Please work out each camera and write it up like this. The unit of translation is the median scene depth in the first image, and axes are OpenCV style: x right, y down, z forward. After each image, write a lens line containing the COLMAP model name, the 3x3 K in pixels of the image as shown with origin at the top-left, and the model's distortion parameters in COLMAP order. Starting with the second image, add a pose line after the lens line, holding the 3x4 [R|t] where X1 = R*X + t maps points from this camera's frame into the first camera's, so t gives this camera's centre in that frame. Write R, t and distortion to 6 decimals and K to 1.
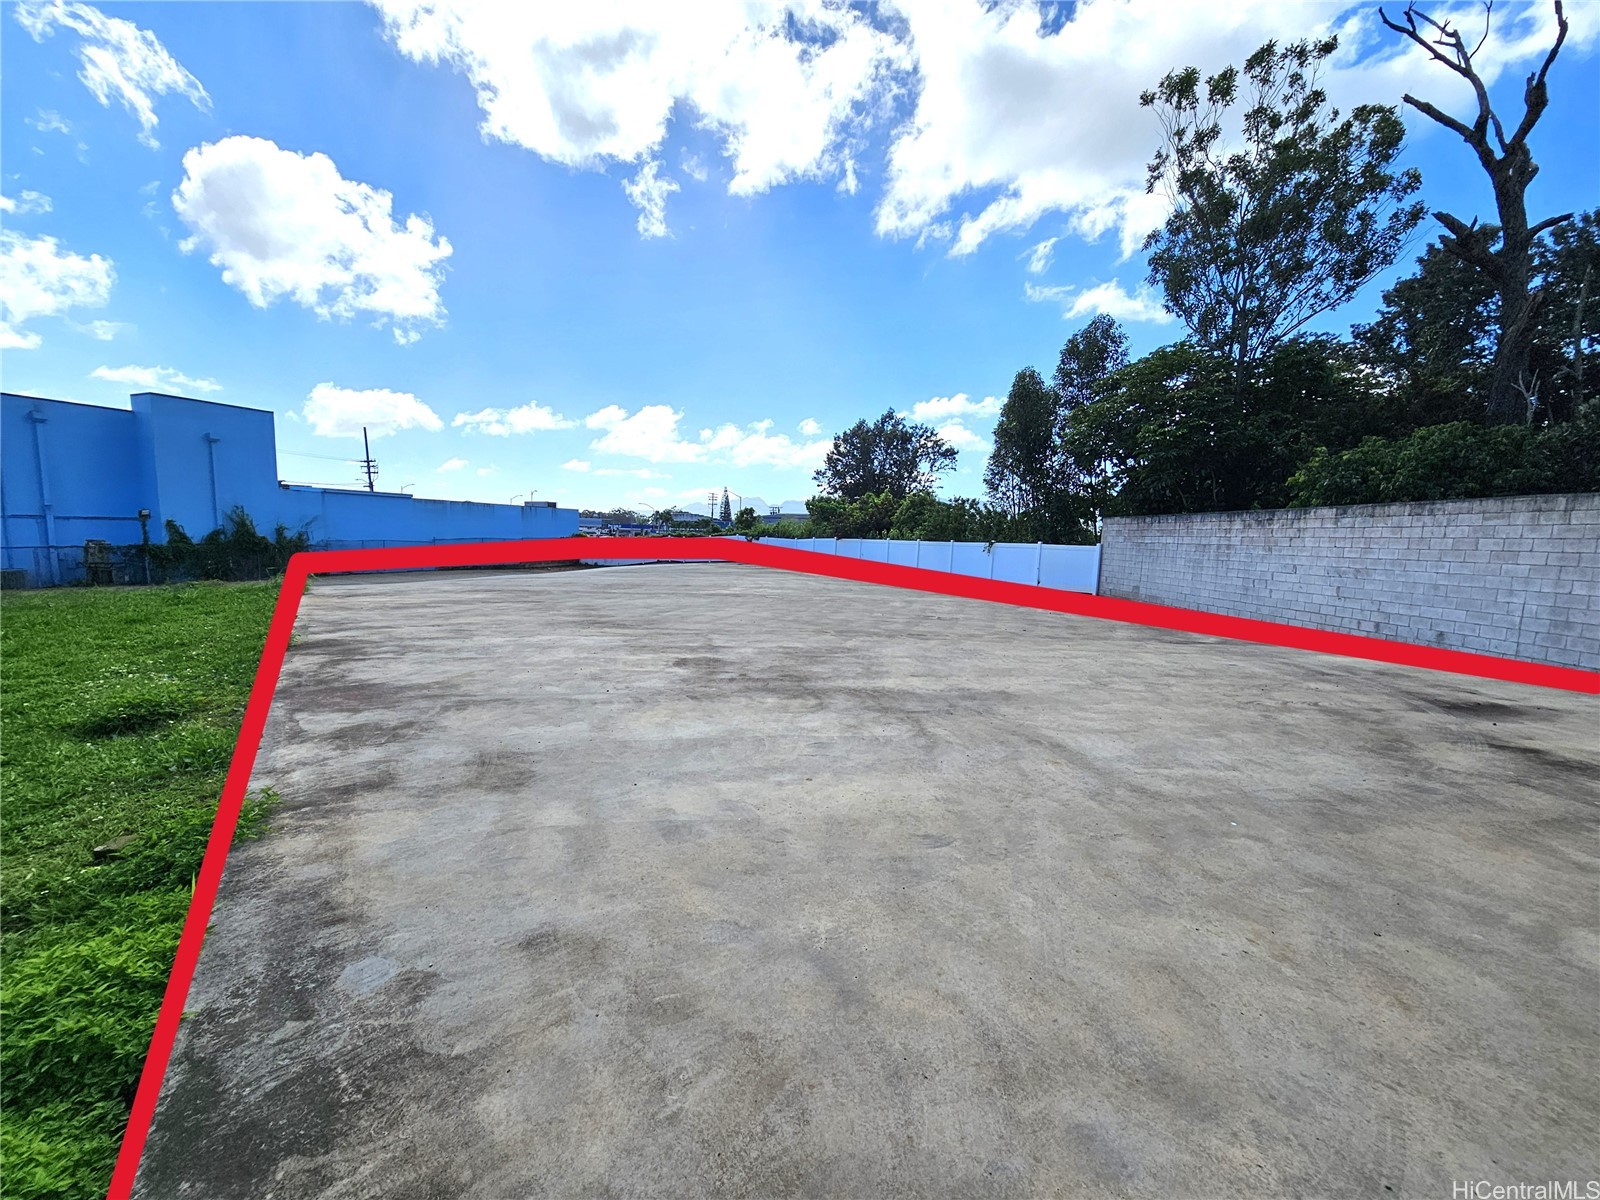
lens RADIAL K [[658.2, 0, 785.9], [0, 658.2, 606.3], [0, 0, 1]] dist [-0.008035, 0.002346]
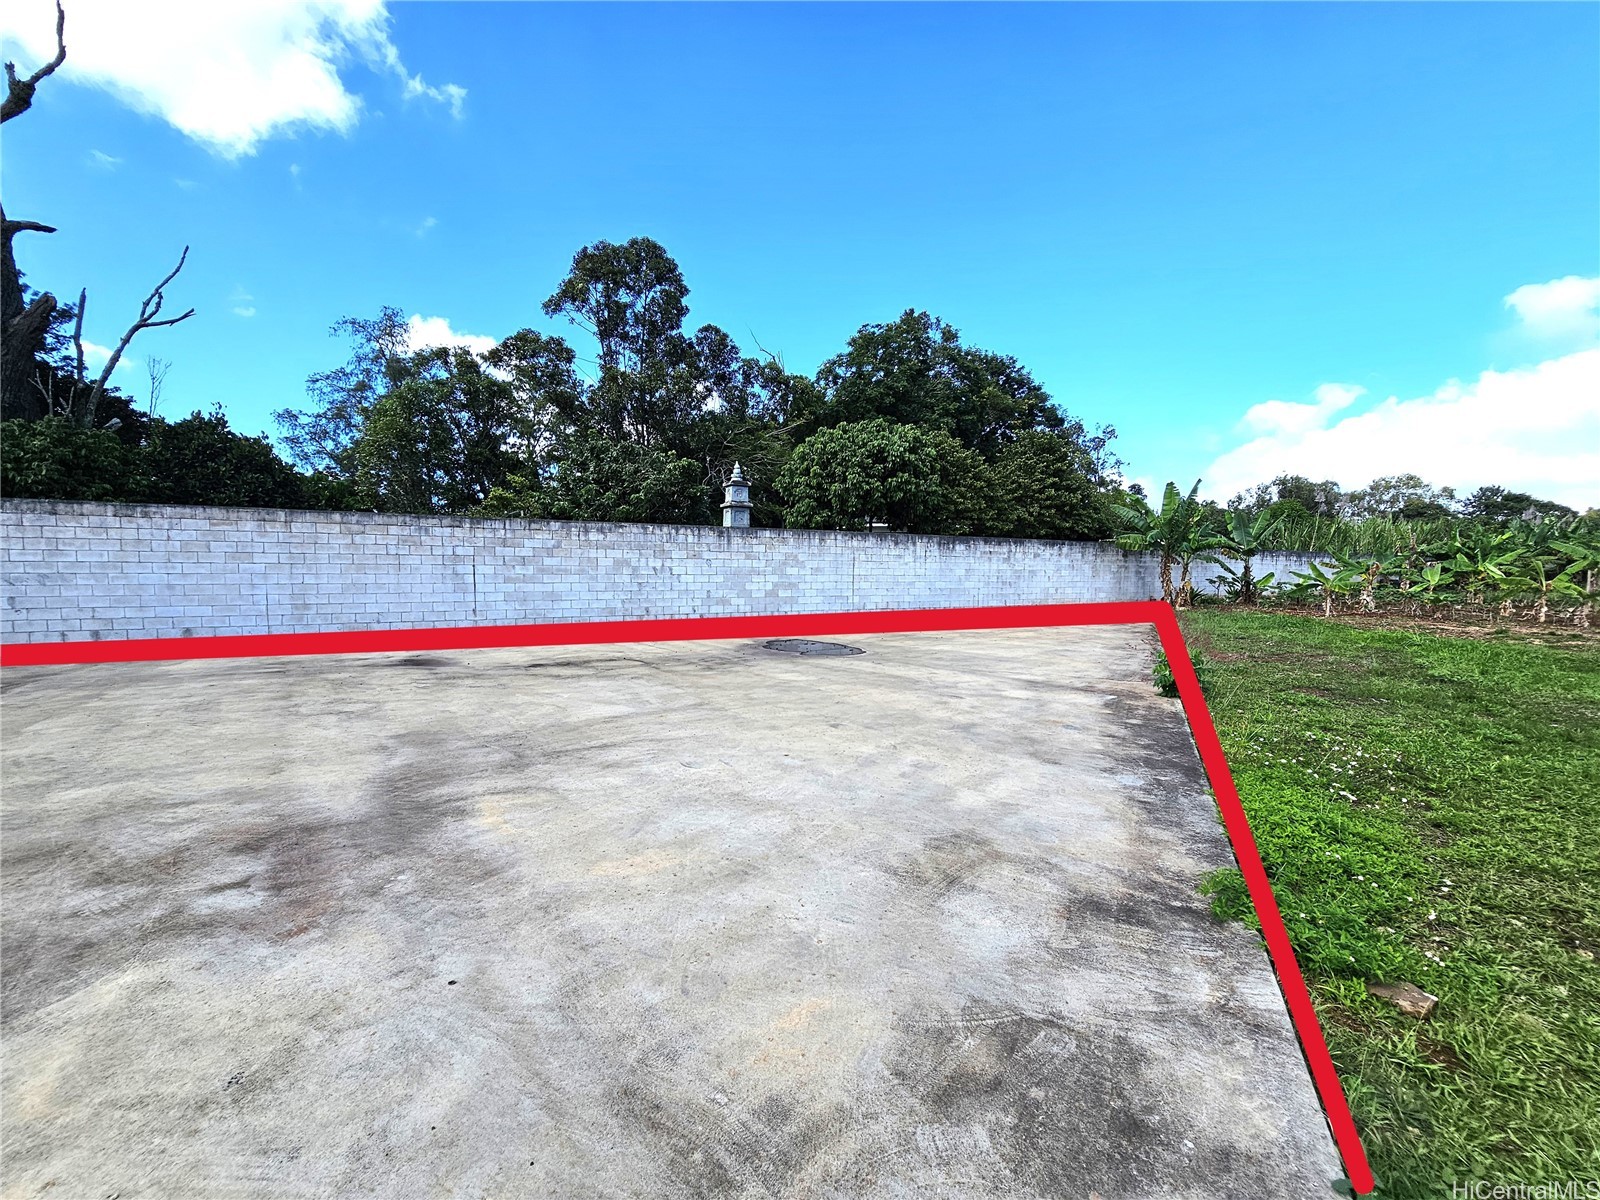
lens RADIAL K [[658.2, 0, 804.5], [0, 658.2, 601.7], [0, 0, 1]] dist [-0.008035, 0.002346]
pose [[-0.472879, -0.081843, 0.877318, -0.942568], [0.070407, 0.988984, 0.130209, -0.163378], [-0.878310, 0.123342, -0.461908, 1.365905]]
